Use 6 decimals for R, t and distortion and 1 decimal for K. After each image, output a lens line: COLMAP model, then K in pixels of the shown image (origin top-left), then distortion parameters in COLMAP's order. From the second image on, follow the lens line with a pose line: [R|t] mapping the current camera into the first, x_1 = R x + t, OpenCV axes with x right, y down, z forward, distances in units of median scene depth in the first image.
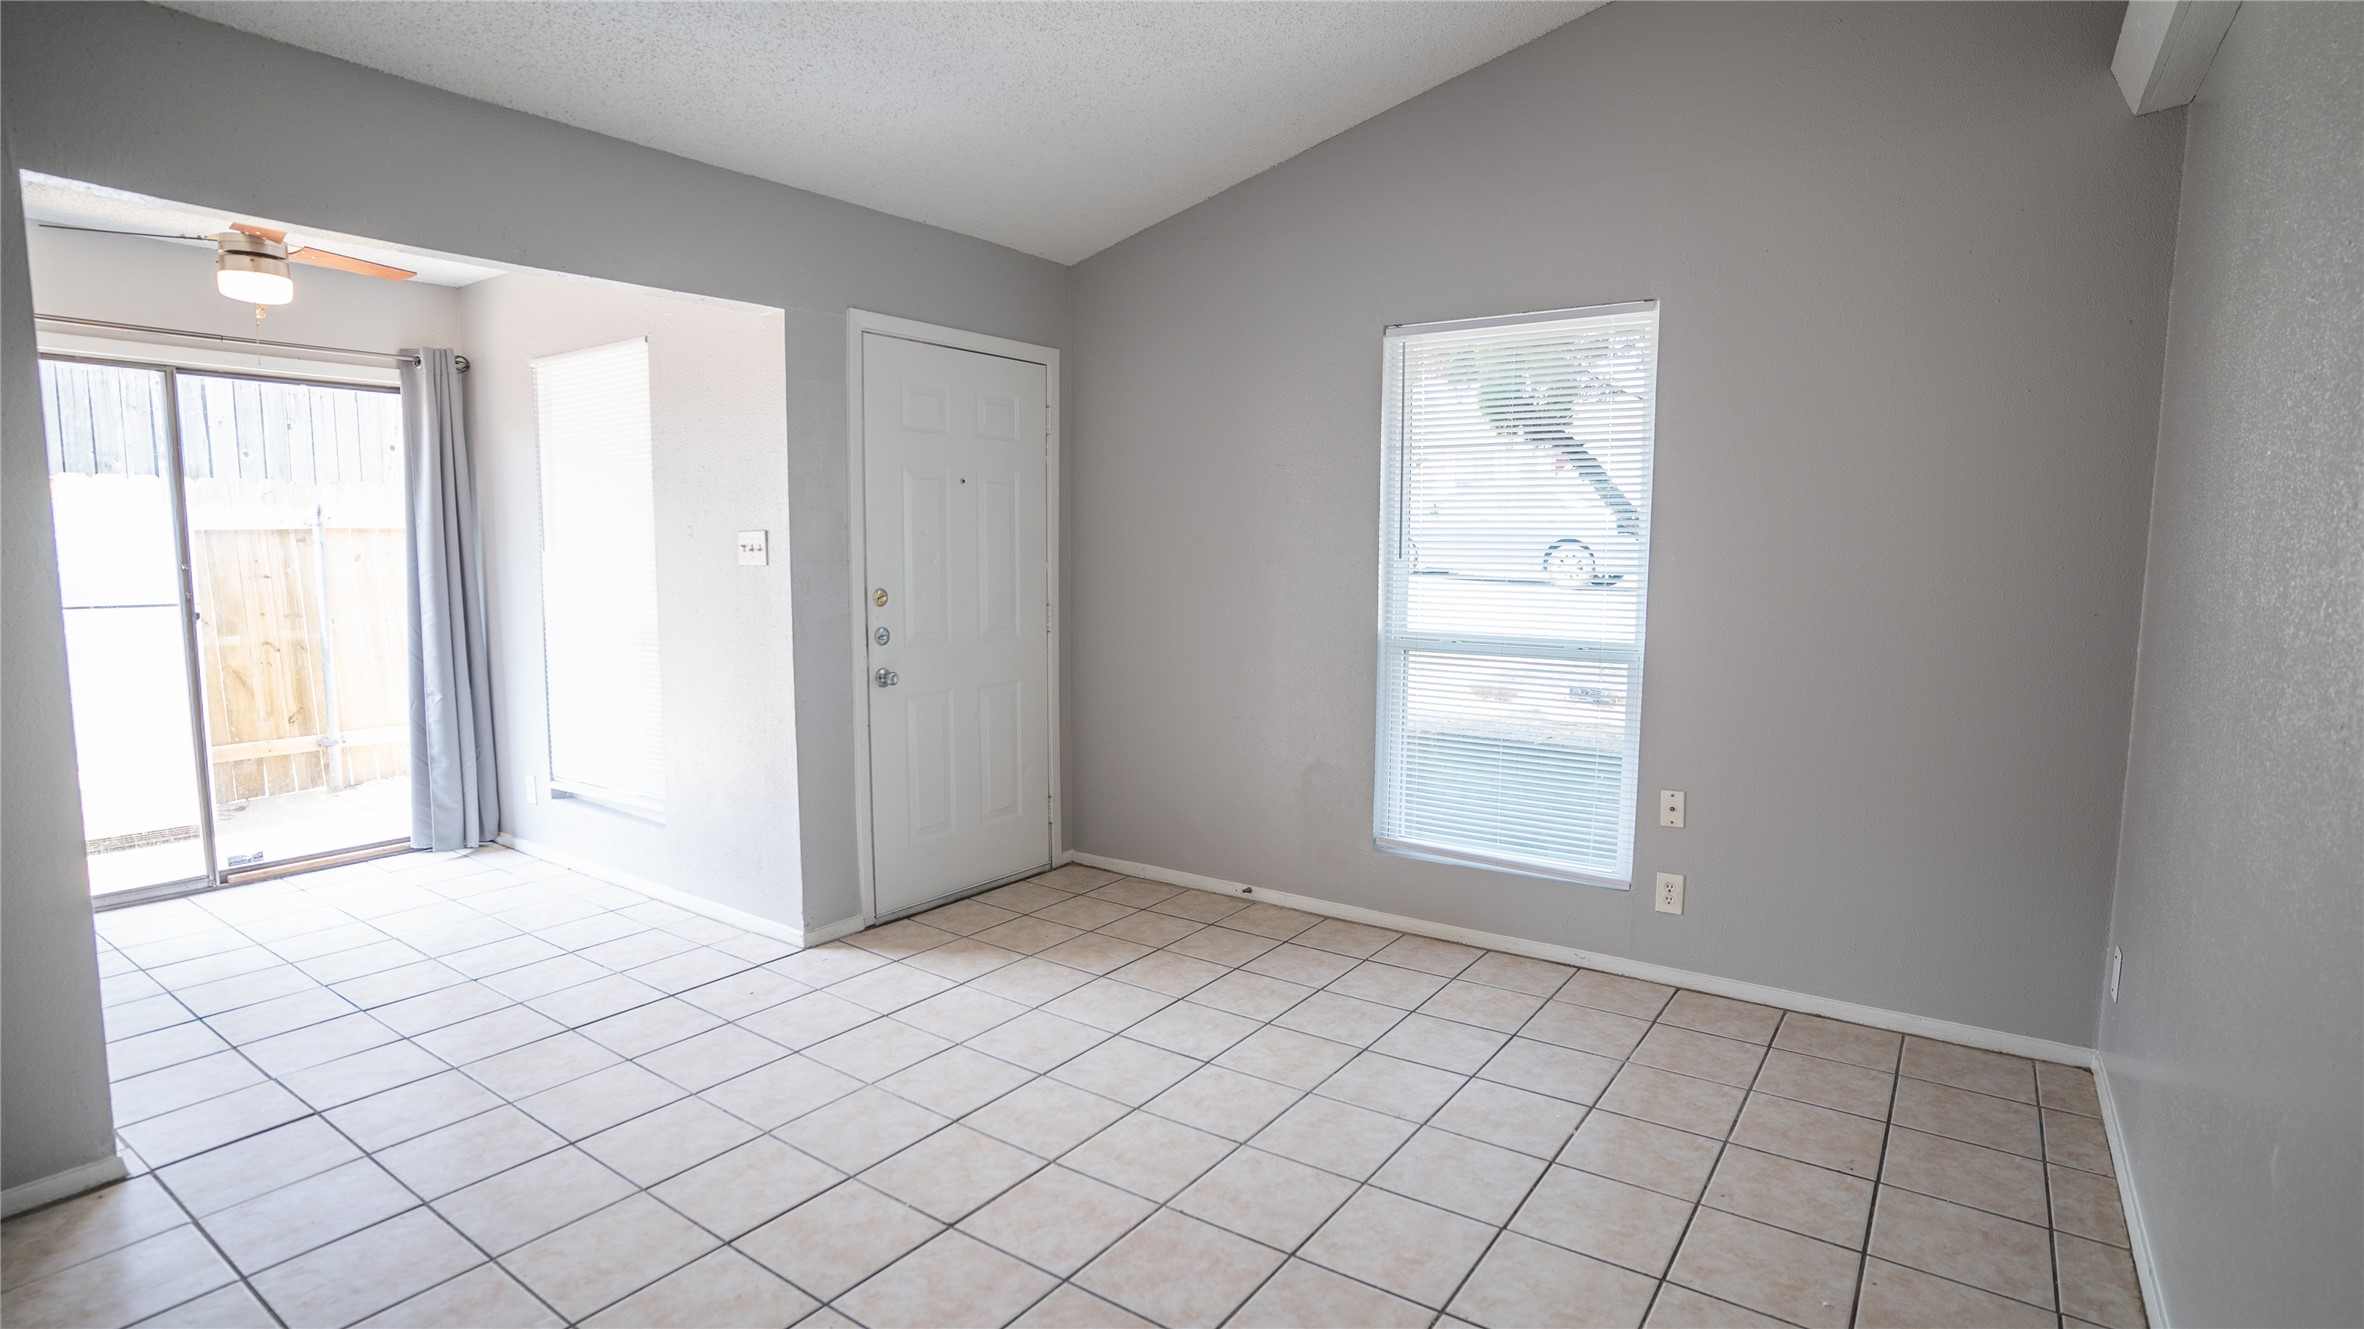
lens RADIAL K [[1157.4, 0, 1195.2], [0, 1157.4, 674.4], [0, 0, 1]] dist [-0.078356, 0.033675]
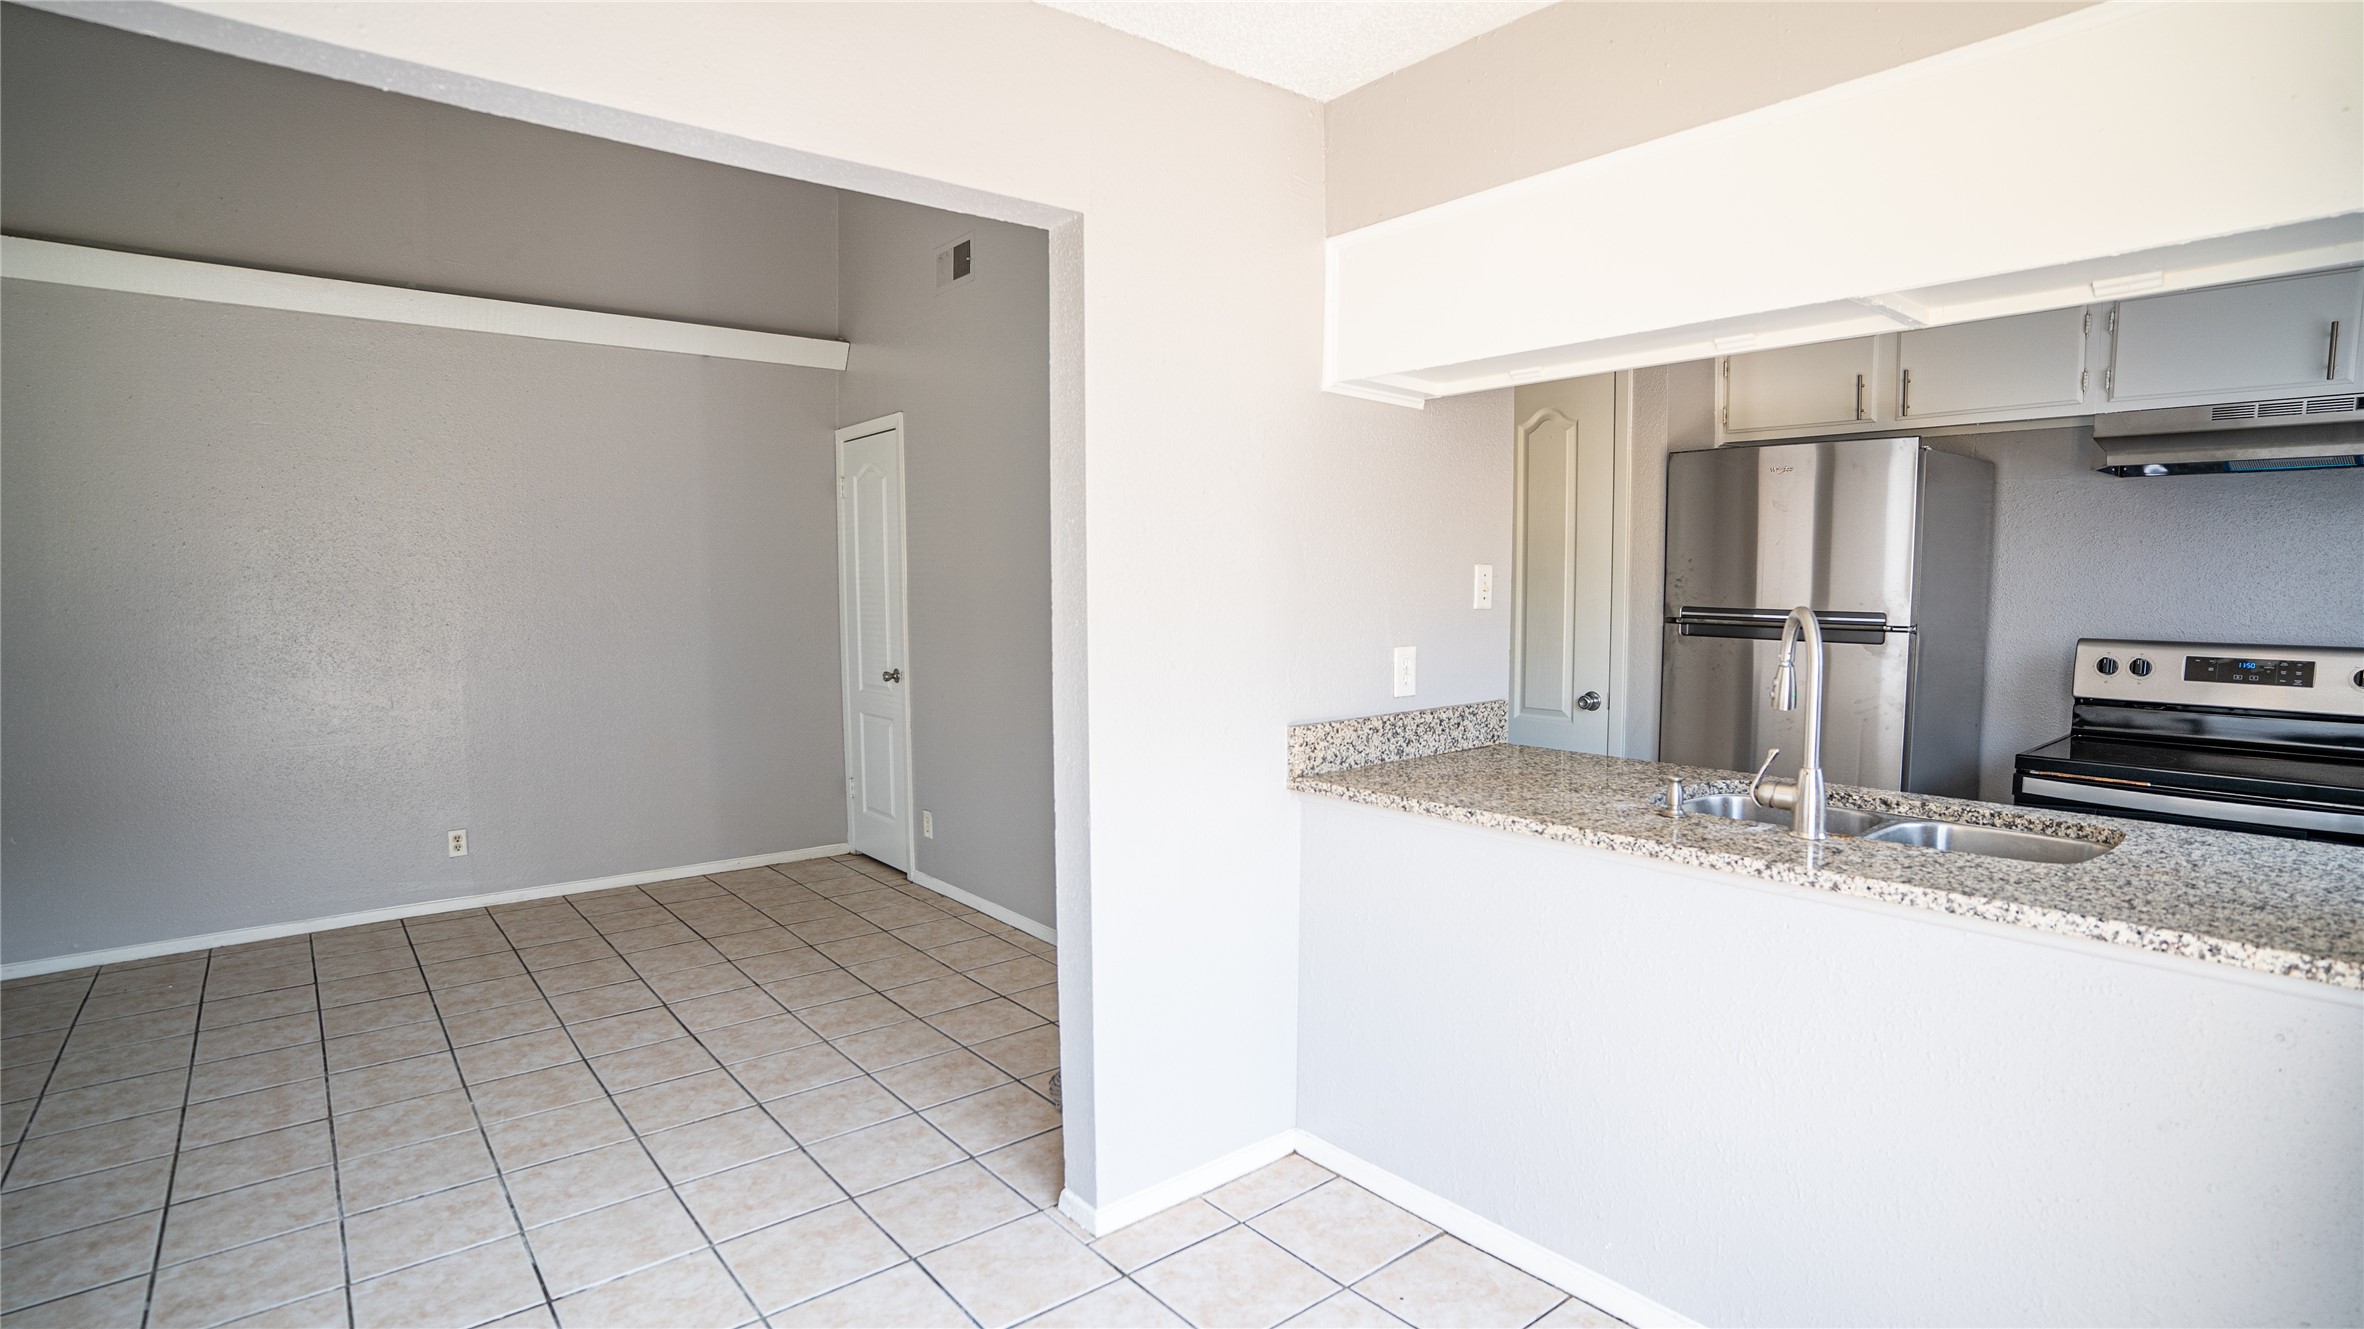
lens RADIAL K [[1157.4, 0, 1190.5], [0, 1157.4, 679.0], [0, 0, 1]] dist [-0.078356, 0.033675]
pose [[-0.963183, -0.025287, 0.267654, -0.807846], [0.027437, 0.981123, 0.191427, -0.134071], [-0.267442, 0.191723, -0.944308, 1.115608]]
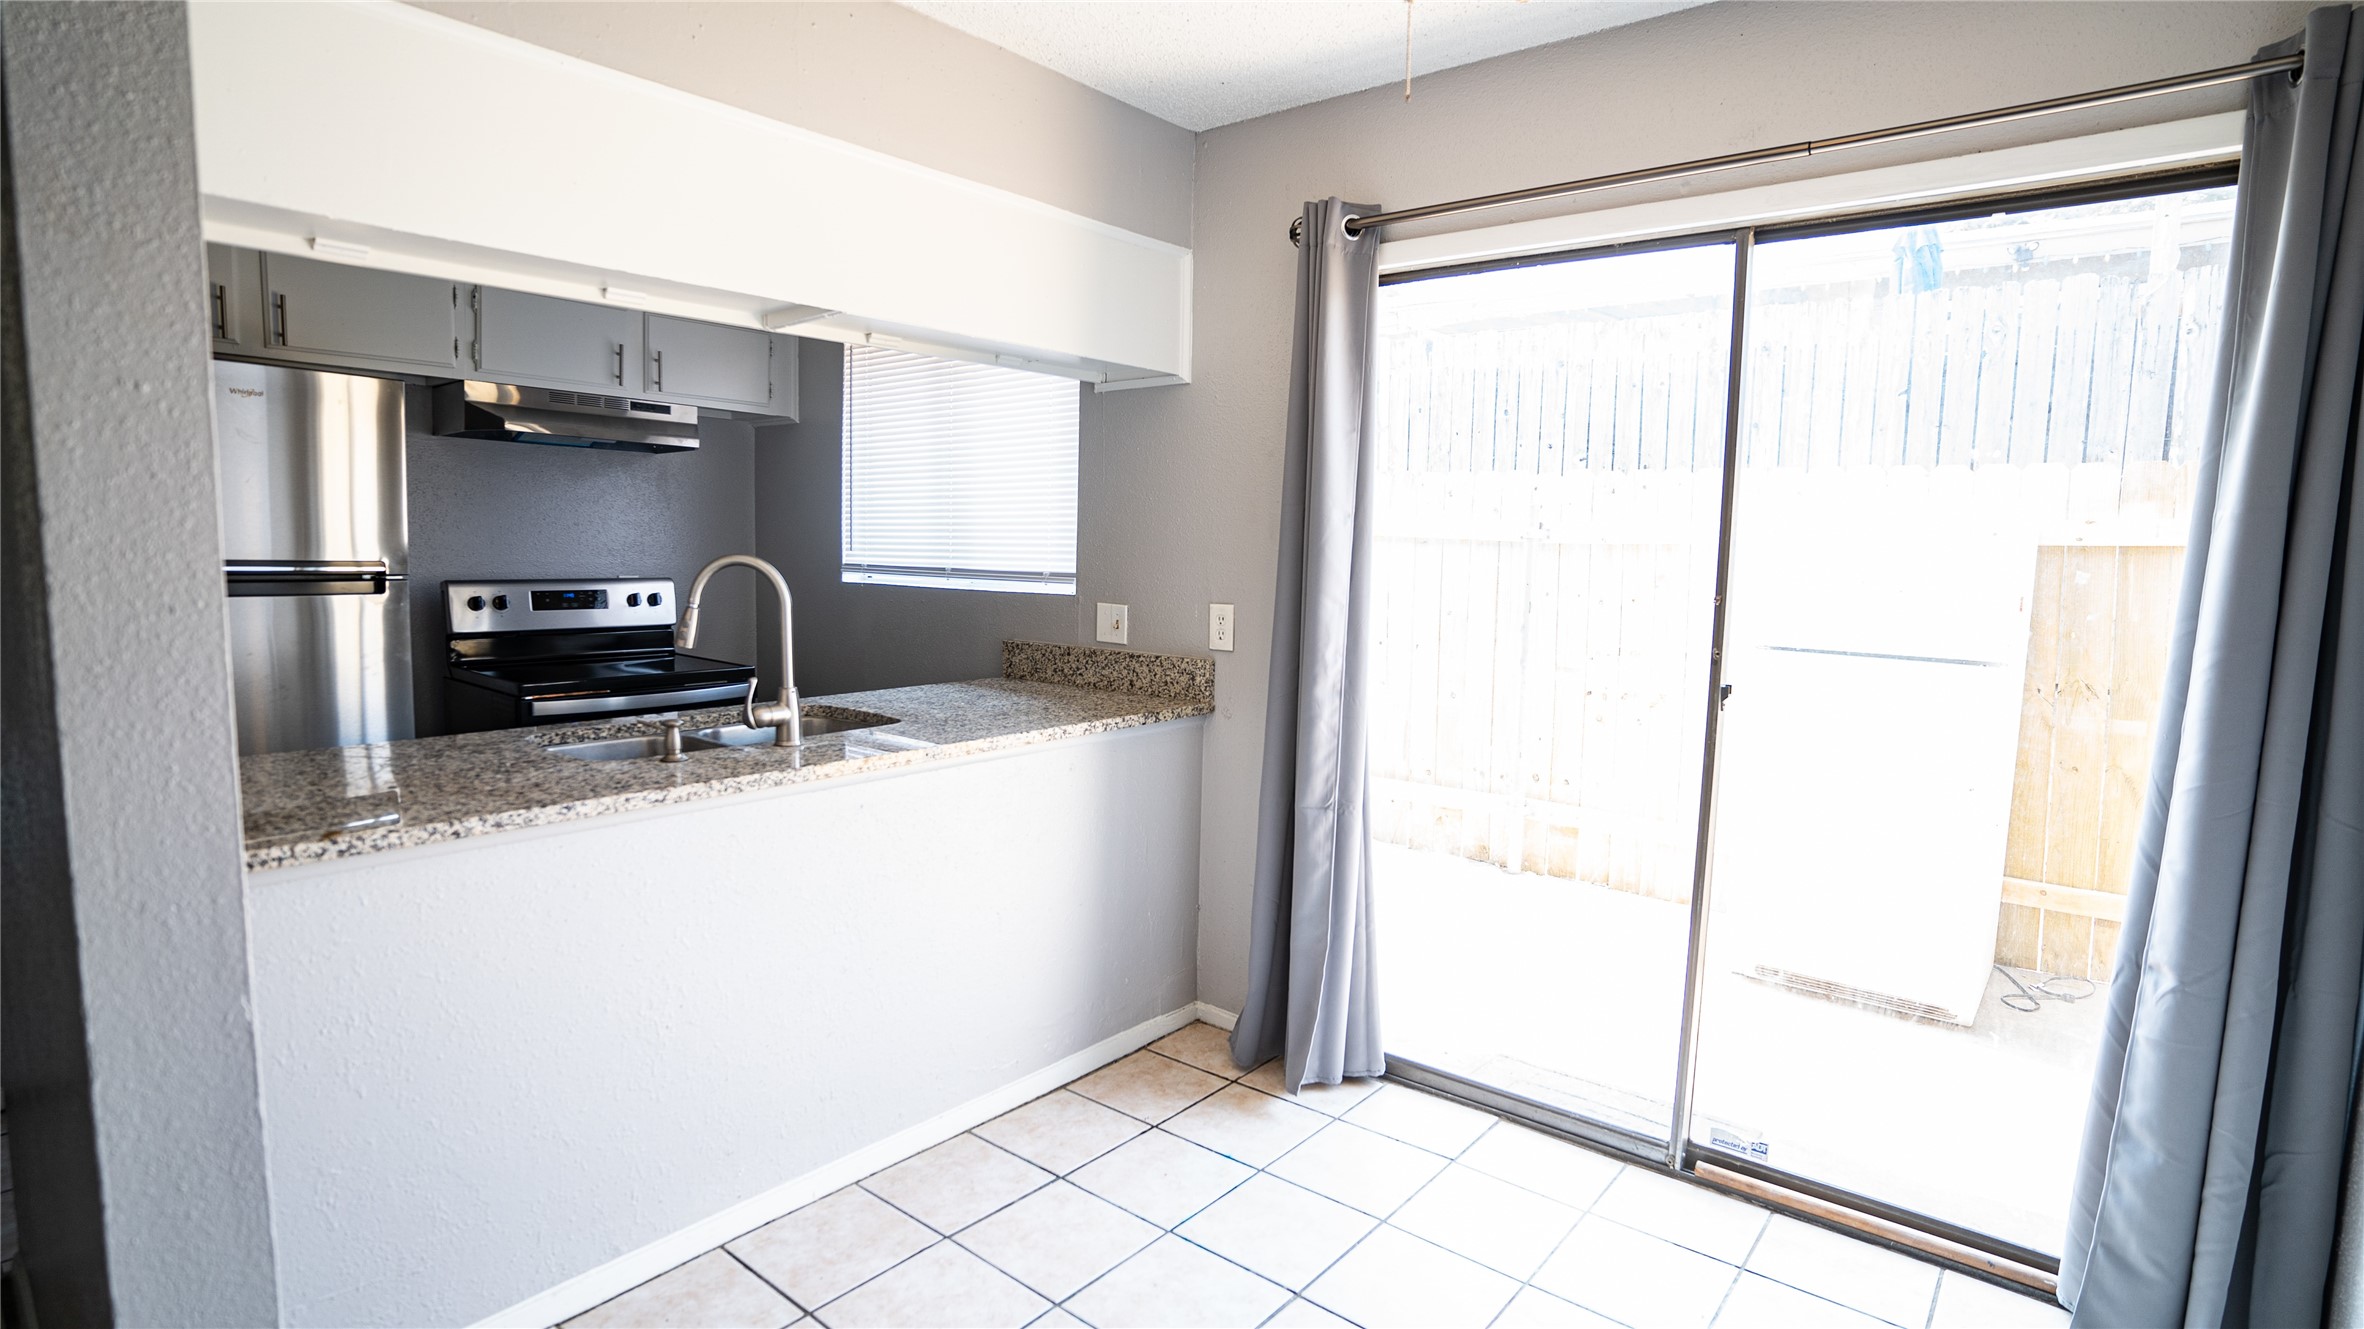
lens RADIAL K [[1157.4, 0, 1189.6], [0, 1157.4, 670.5], [0, 0, 1]] dist [-0.078356, 0.033675]
pose [[-0.077833, 0.102288, -0.991705, -0.352034], [-0.130615, 0.985103, 0.111858, -0.097955], [0.988373, 0.138238, -0.063313, 0.828696]]
